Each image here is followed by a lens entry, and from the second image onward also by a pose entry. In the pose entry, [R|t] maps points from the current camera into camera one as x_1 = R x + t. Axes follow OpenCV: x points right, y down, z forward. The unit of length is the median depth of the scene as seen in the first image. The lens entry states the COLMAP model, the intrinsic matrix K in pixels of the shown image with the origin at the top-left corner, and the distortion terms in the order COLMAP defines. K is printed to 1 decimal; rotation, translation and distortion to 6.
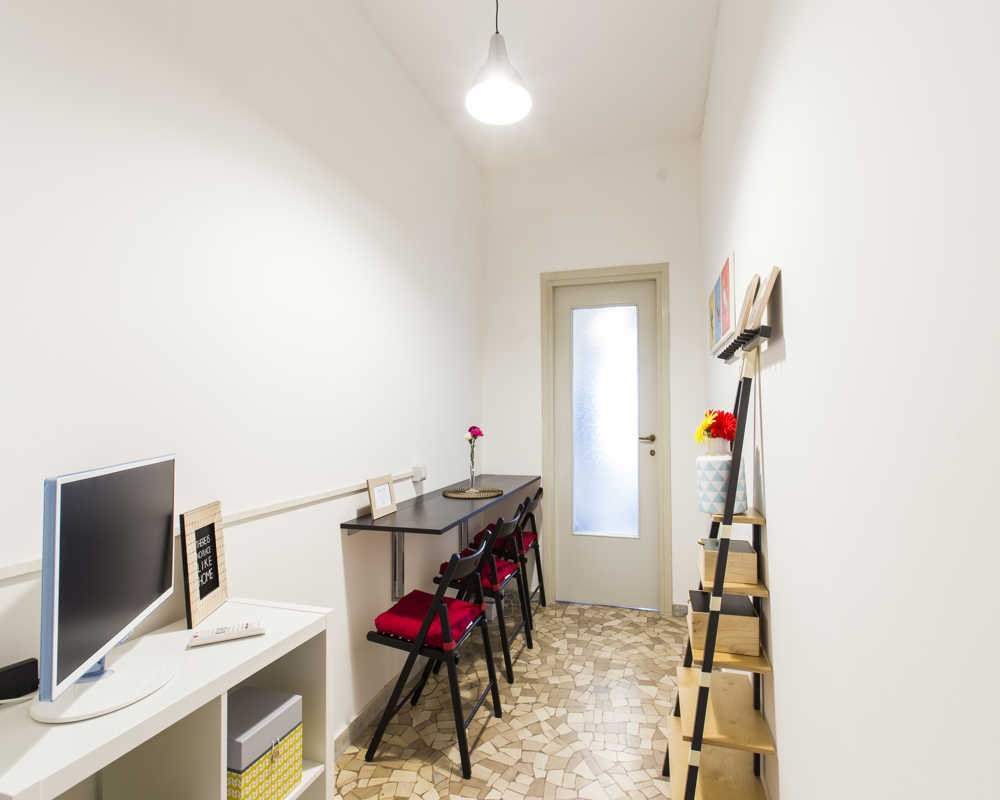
lens RADIAL K [[476.2, 0, 538.3], [0, 476.2, 408.6], [0, 0, 1]] dist [-0.000191, 0.000060]
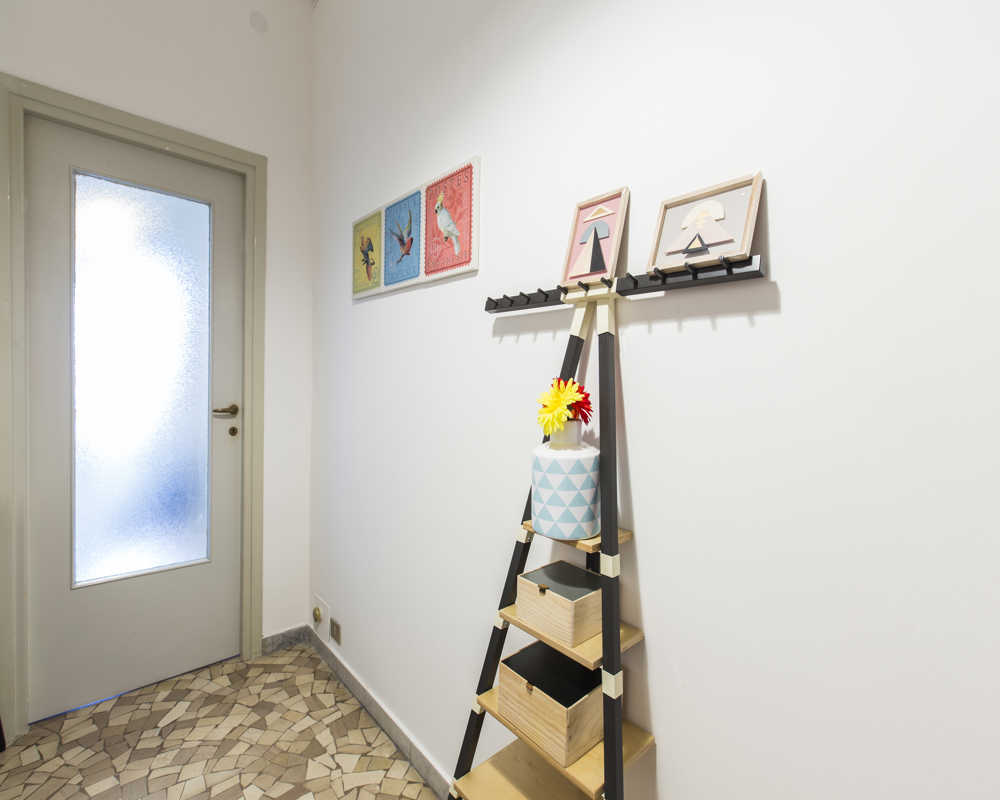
lens RADIAL K [[464.0, 0, 501.6], [0, 464.0, 398.1], [0, 0, 1]] dist [-0.001303, -0.000753]
pose [[0.568786, -0.001505, 0.822484, -0.120914], [-0.044630, 0.998469, 0.032691, 0.008251], [-0.821274, -0.055302, 0.567848, 0.435236]]
